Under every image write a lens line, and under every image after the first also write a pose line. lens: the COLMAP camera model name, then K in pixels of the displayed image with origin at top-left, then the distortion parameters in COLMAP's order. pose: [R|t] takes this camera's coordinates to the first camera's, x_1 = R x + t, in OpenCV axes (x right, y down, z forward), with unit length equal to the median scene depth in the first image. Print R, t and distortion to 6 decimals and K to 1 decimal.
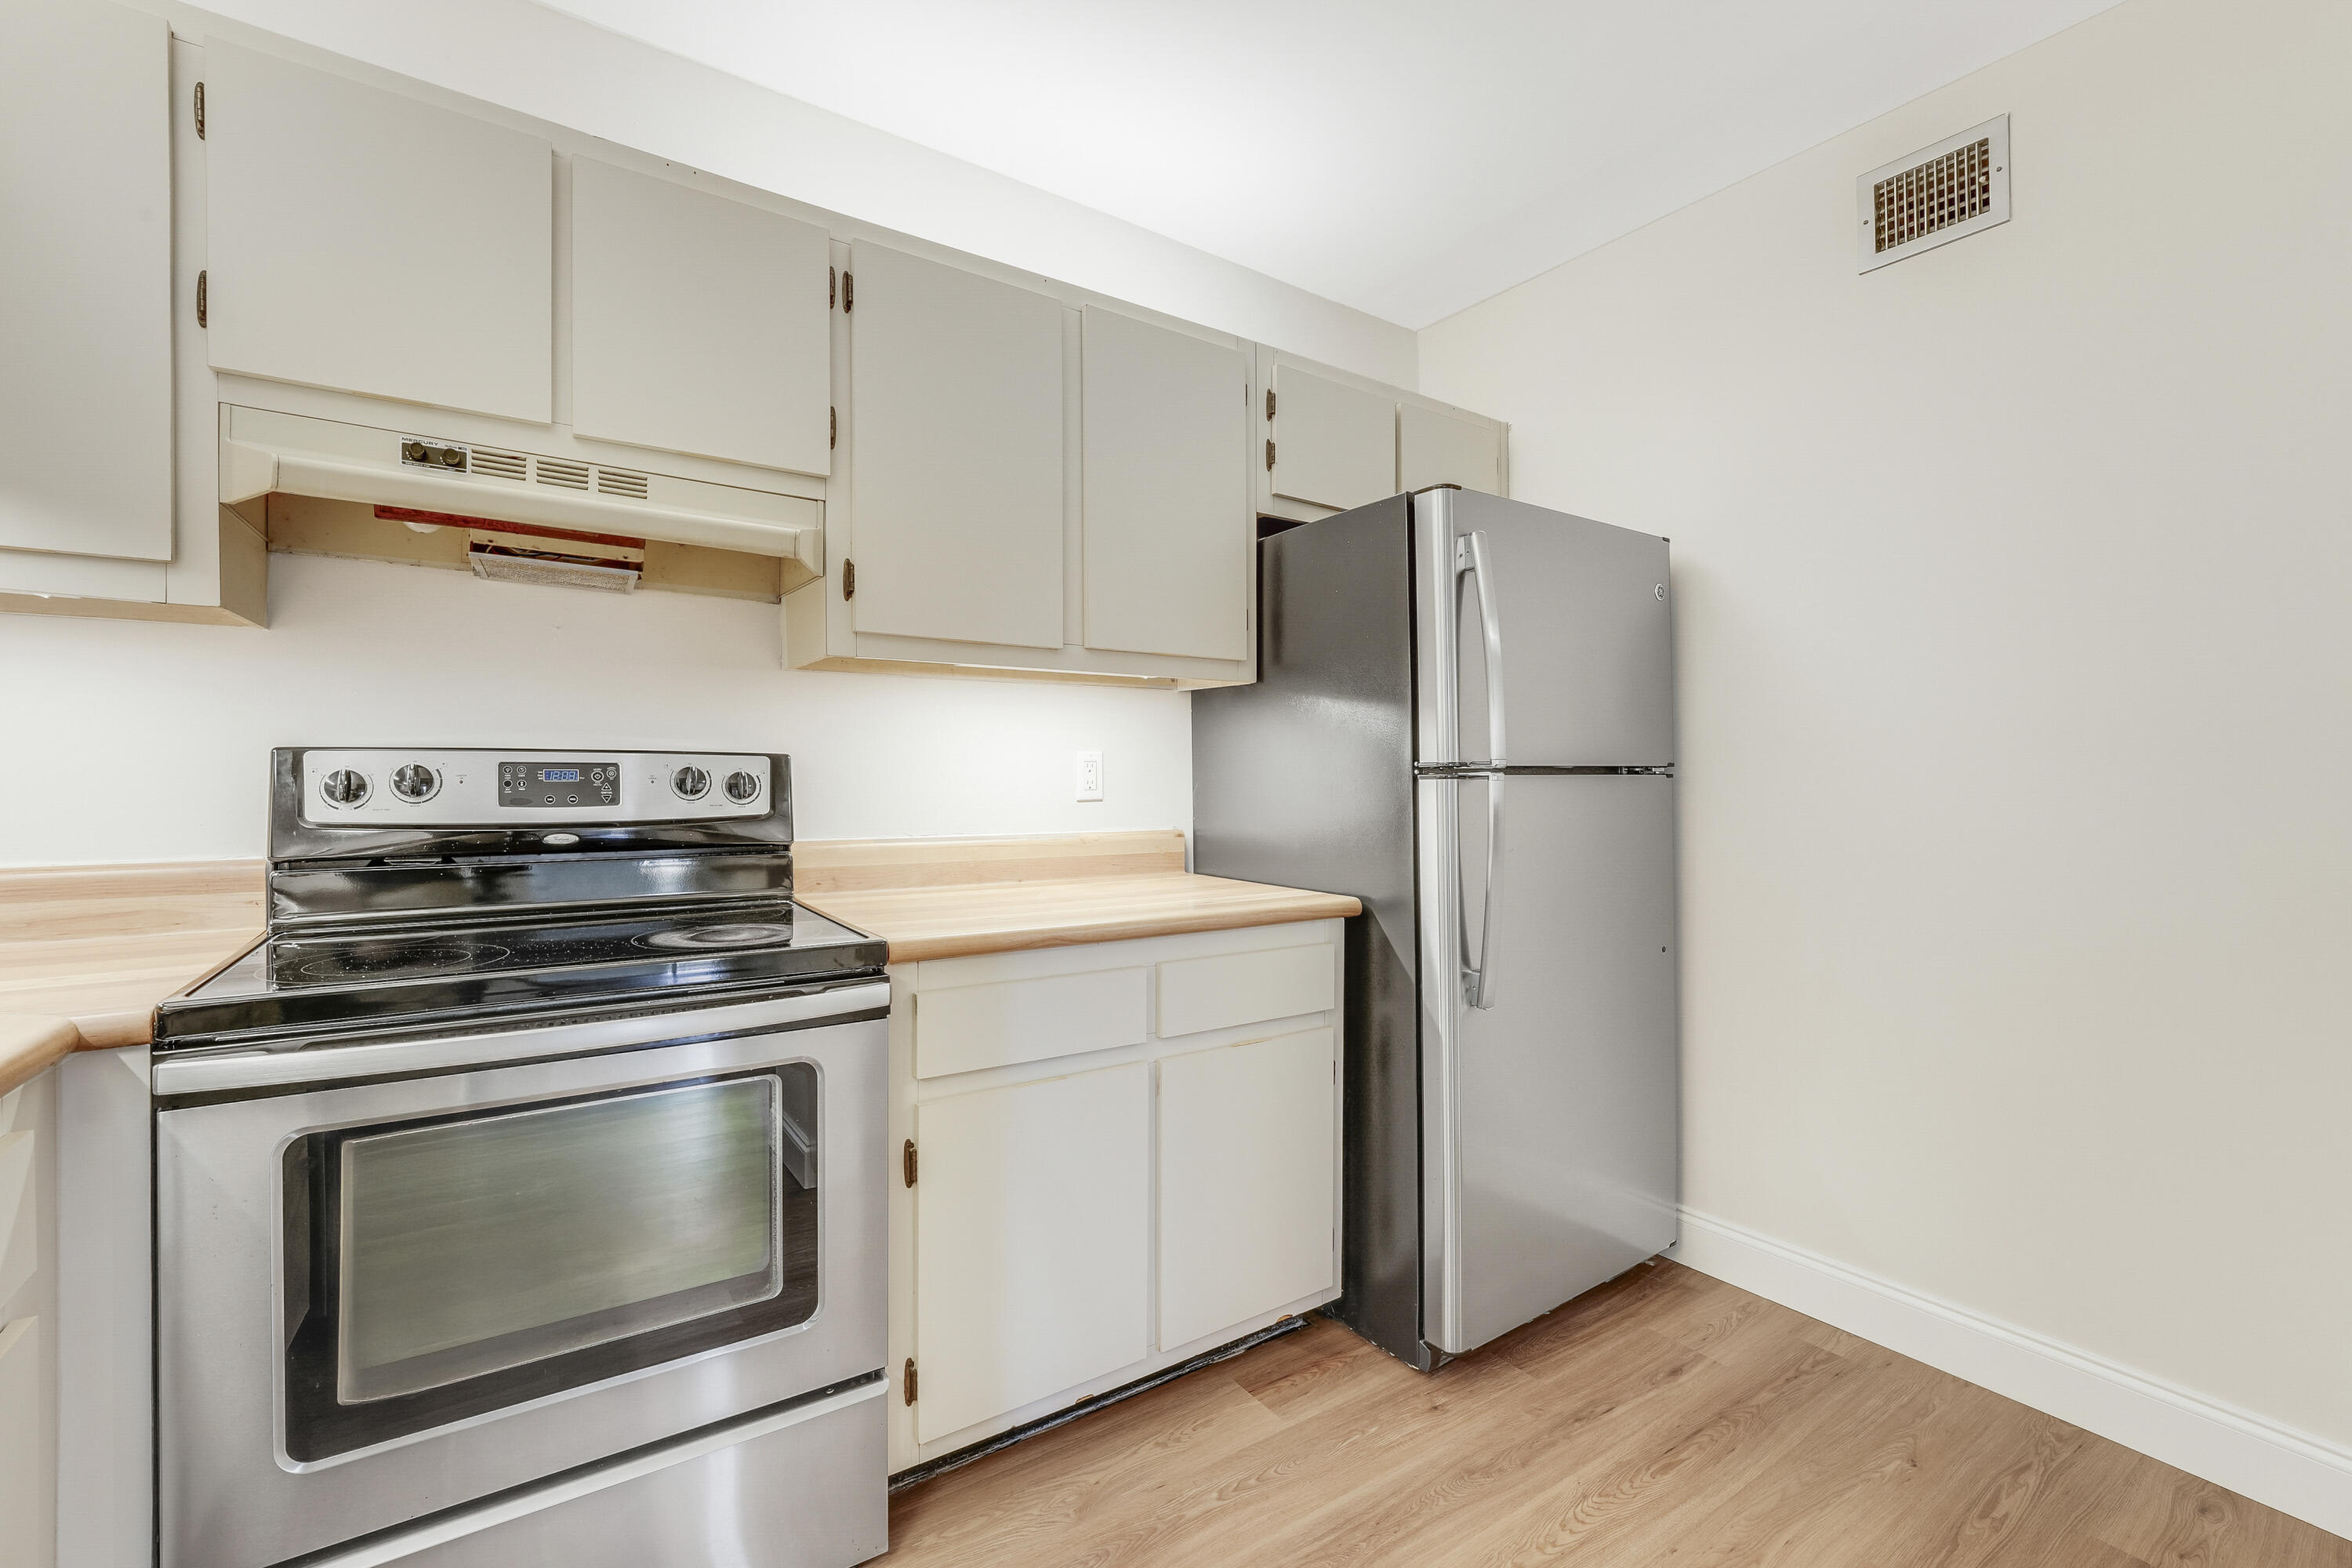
lens RADIAL K [[913.7, 0, 1097.4], [0, 913.7, 783.1], [0, 0, 1]] dist [-0.042348, 0.012071]
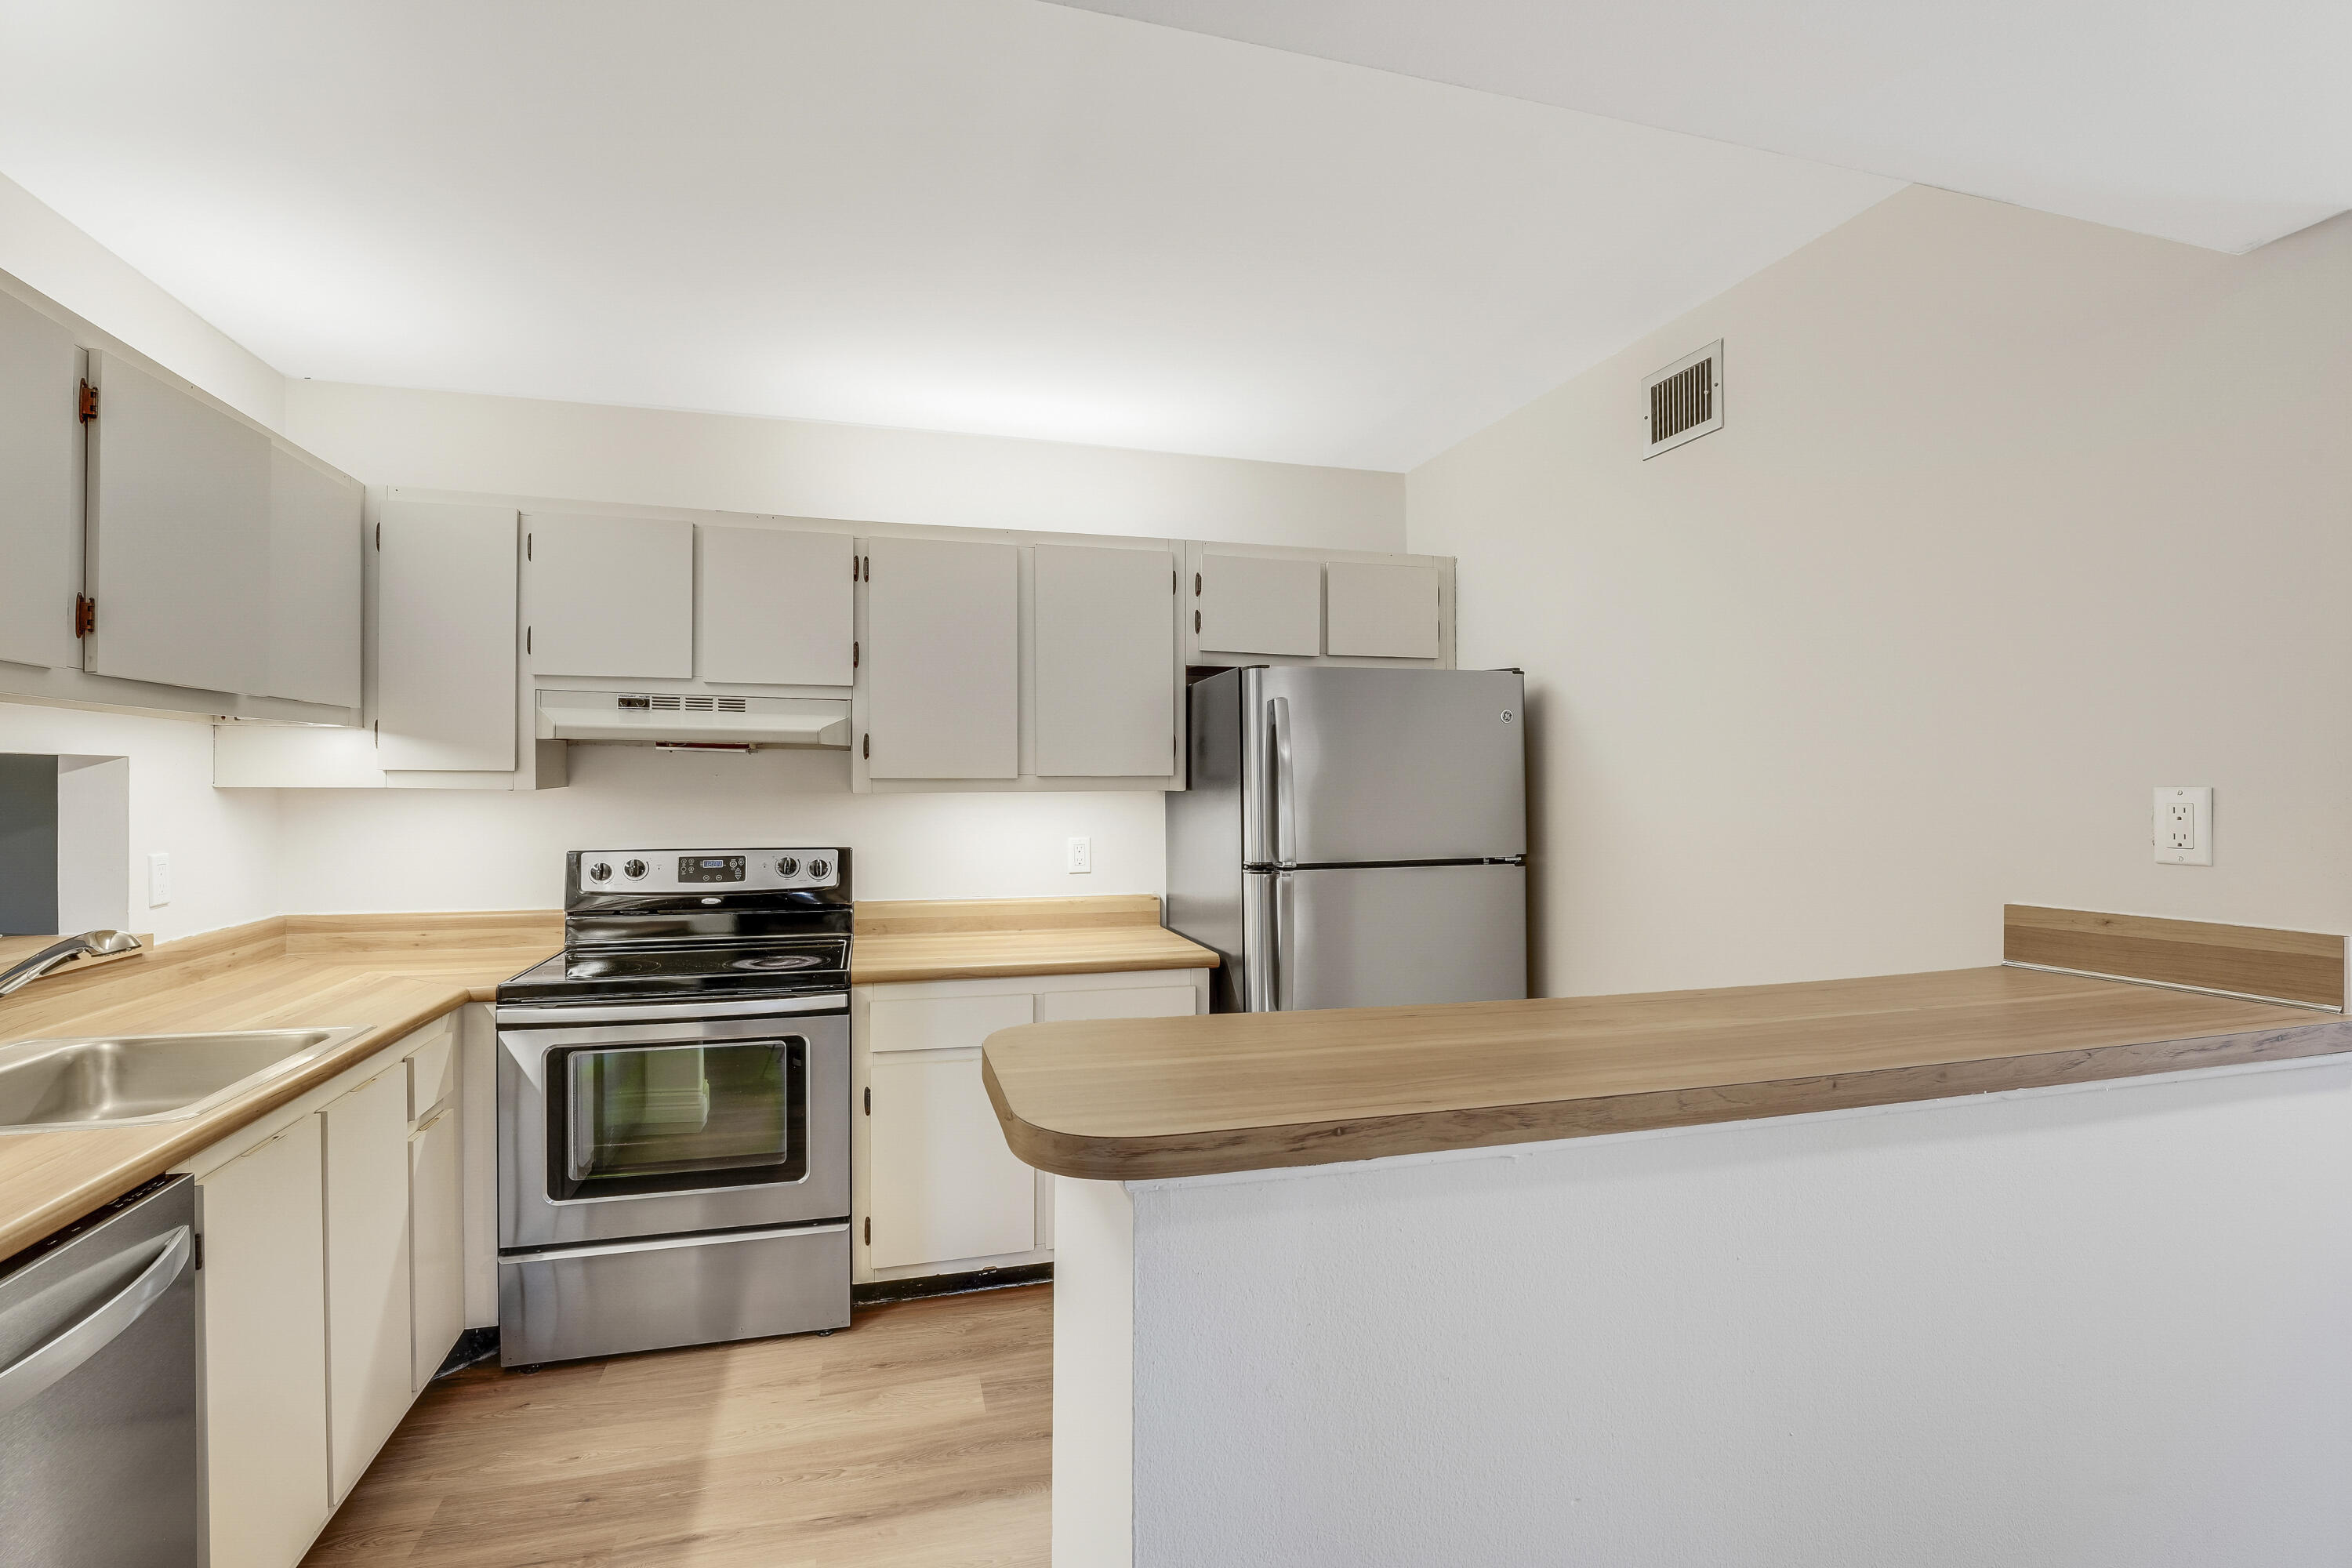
lens RADIAL K [[976.0, 0, 1176.0], [0, 976.0, 784.0], [0, 0, 1]] dist [-0.011400, 0.000006]
pose [[0.963898, 0.001087, -0.266269, 0.759384], [-0.003956, 0.999940, -0.010240, -0.146405], [0.266242, 0.010924, 0.963844, -0.565340]]
